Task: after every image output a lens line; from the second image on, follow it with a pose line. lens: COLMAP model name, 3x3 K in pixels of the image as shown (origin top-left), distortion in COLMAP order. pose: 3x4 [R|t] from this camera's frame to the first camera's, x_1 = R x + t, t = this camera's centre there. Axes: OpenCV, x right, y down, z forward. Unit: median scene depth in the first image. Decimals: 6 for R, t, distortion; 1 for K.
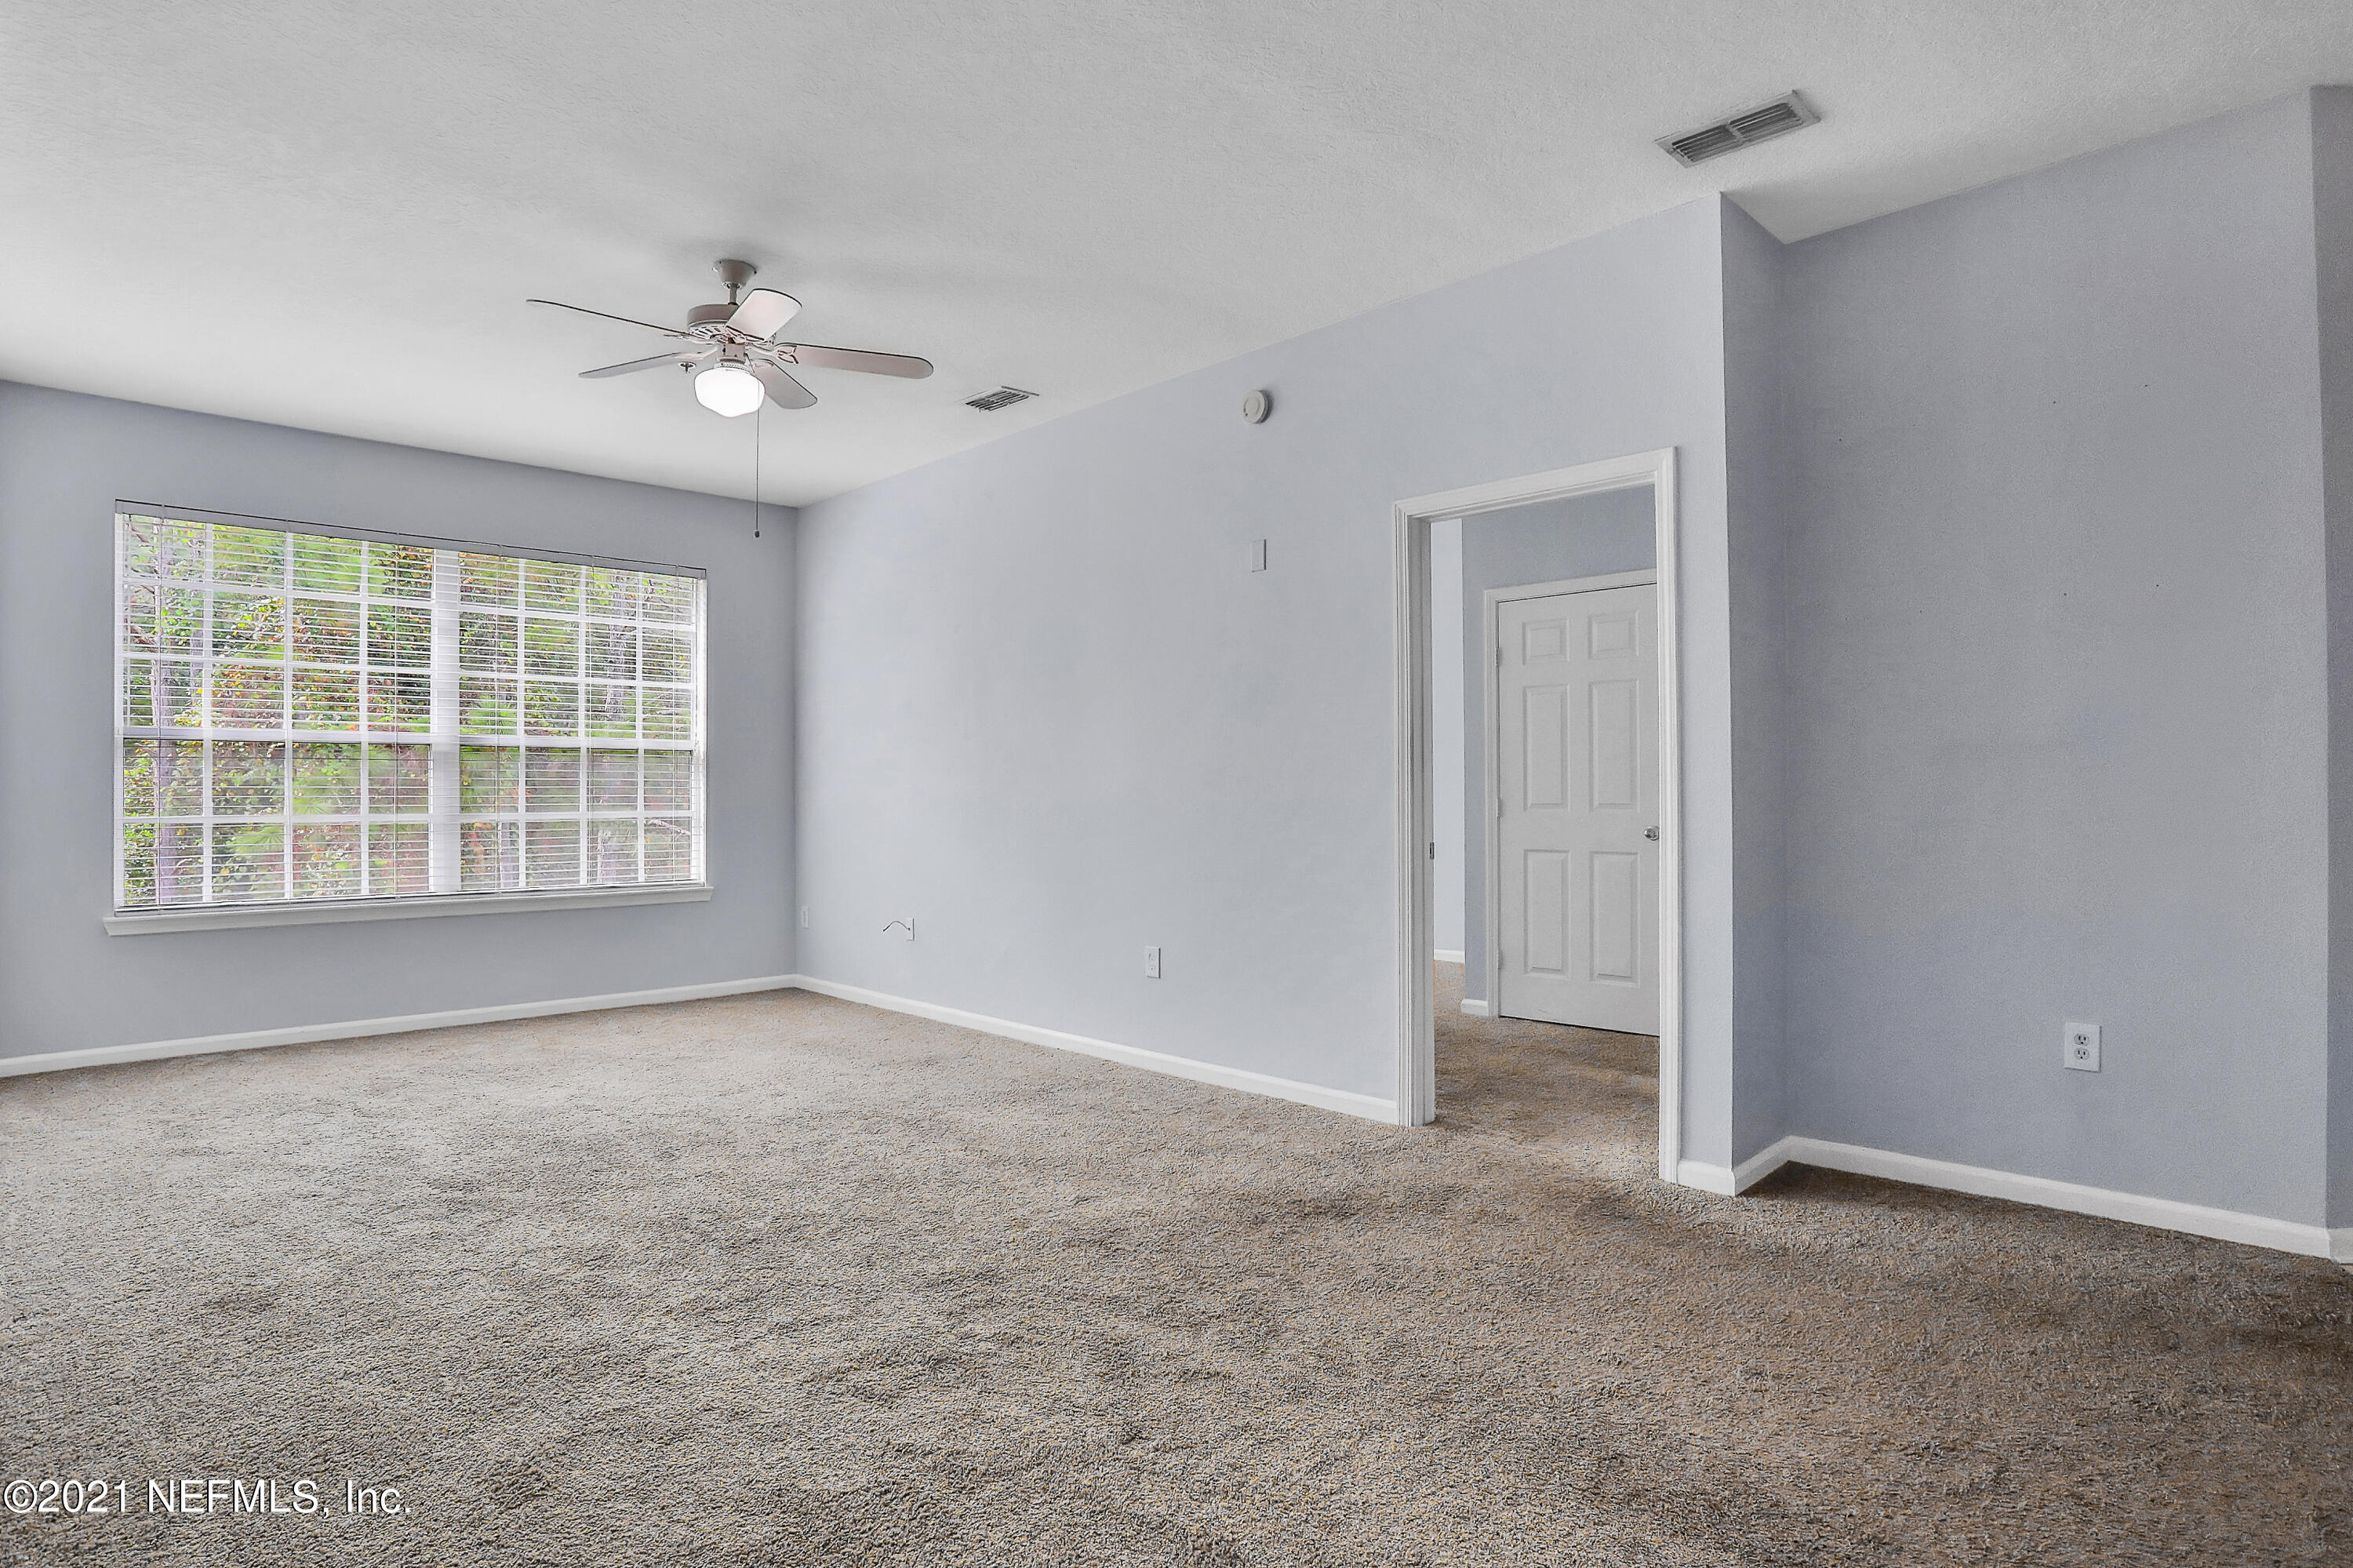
lens RADIAL K [[1256.6, 0, 1179.9], [0, 1256.6, 790.3], [0, 0, 1]] dist [-0.051672, 0.027224]
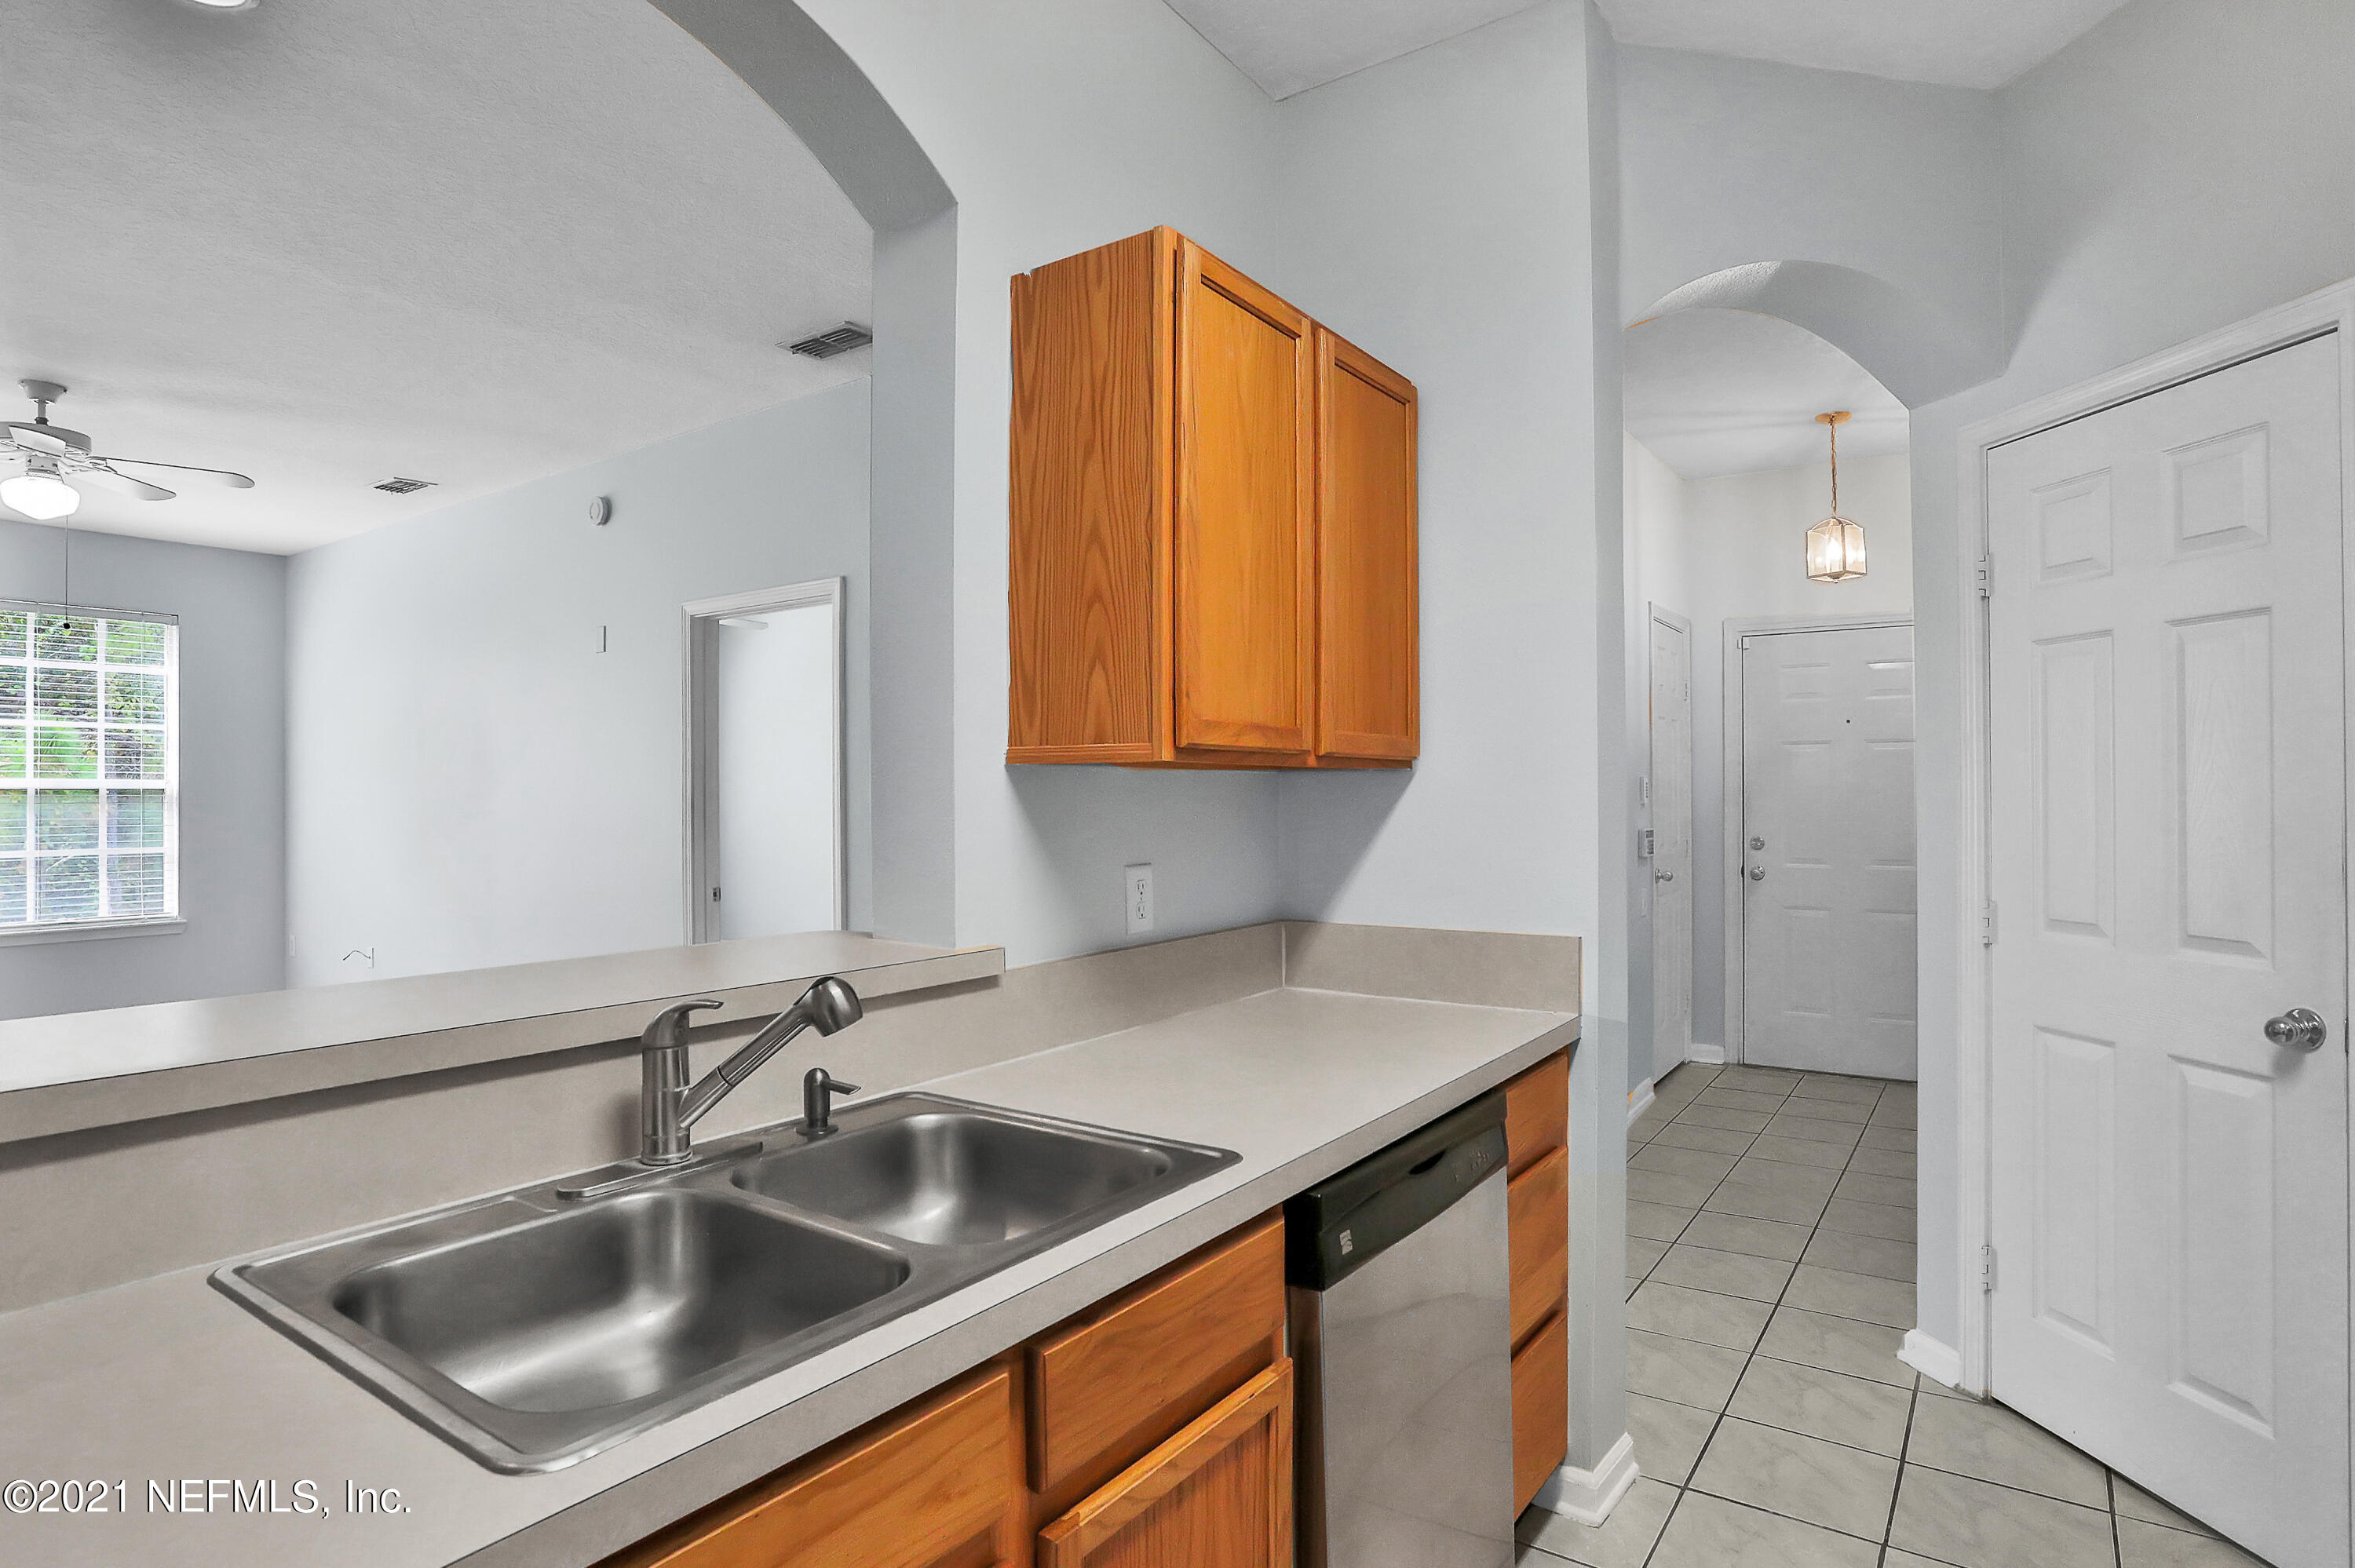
lens RADIAL K [[1257.4, 0, 1180.9], [0, 1257.4, 790.3], [0, 0, 1]] dist [-0.051672, 0.027224]
pose [[0.983907, -0.002229, 0.178665, 0.292664], [0.002367, 0.999997, -0.000563, -0.032245], [-0.178663, 0.000977, 0.983910, -0.180602]]
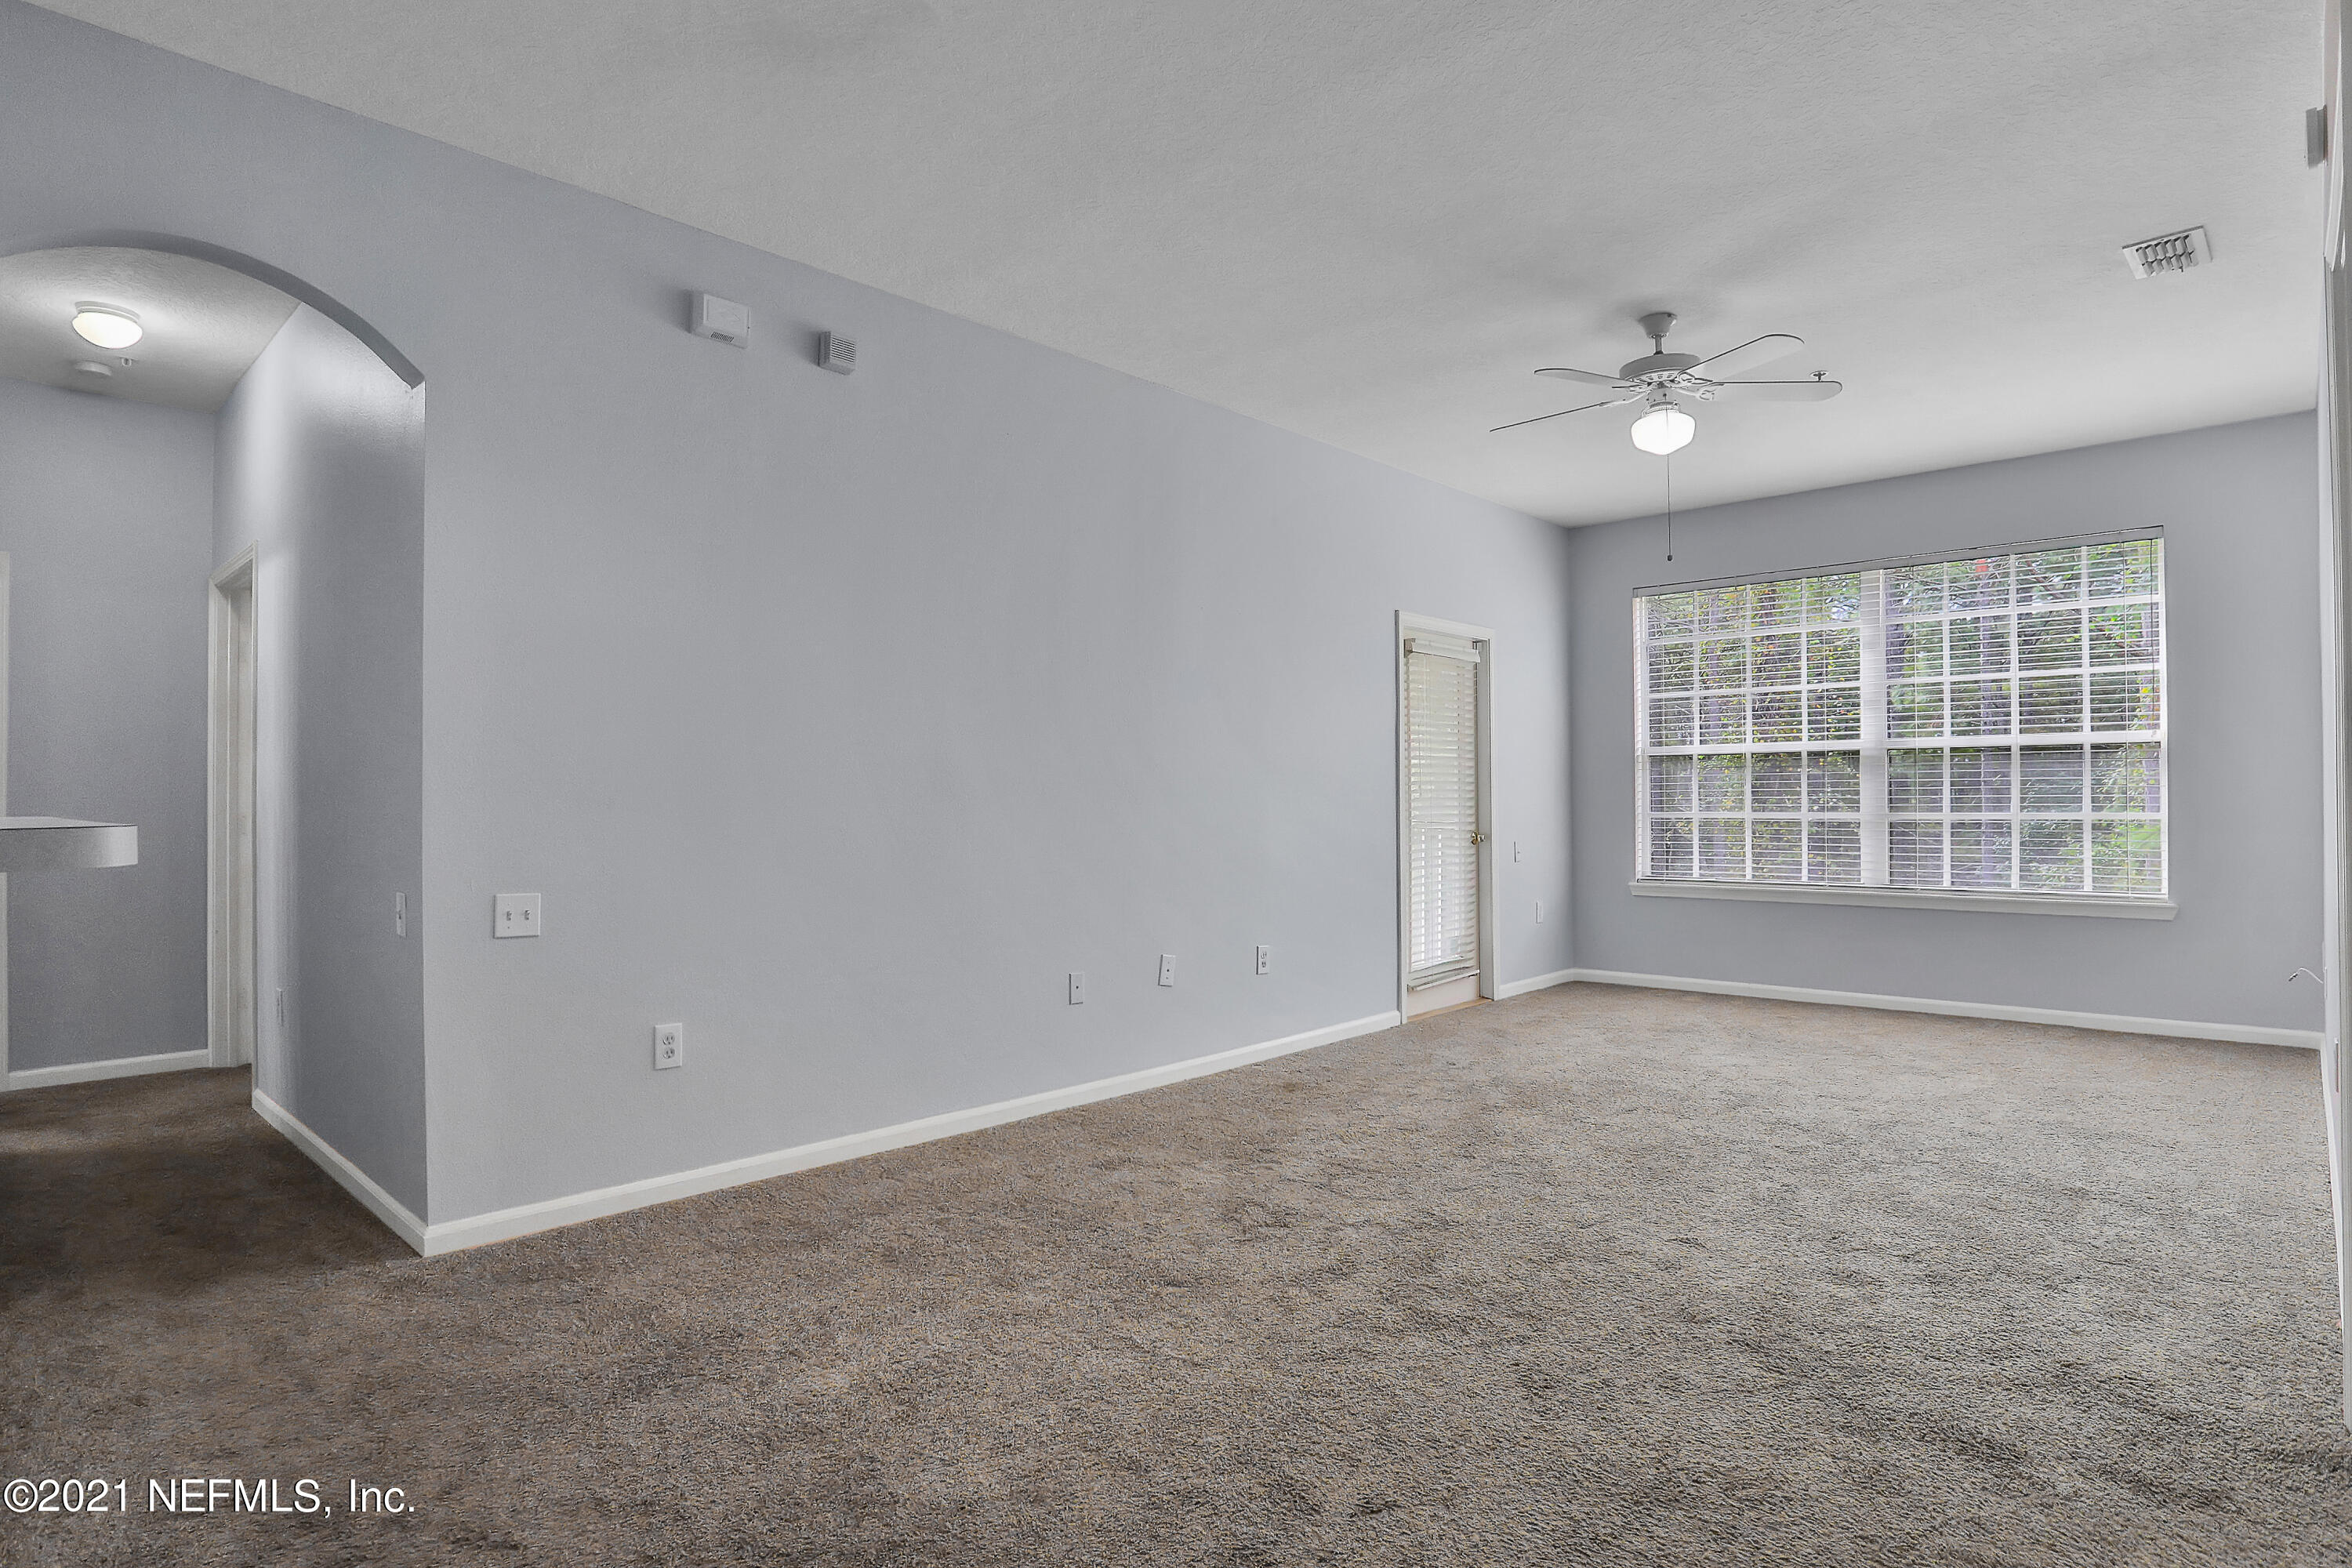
lens RADIAL K [[1256.0, 0, 1179.4], [0, 1256.0, 790.3], [0, 0, 1]] dist [-0.051672, 0.027224]
pose [[0.058950, -0.004299, -0.998252, 0.452669], [0.006759, 0.999970, -0.003907, -0.001049], [0.998238, -0.006516, 0.058977, 0.323576]]
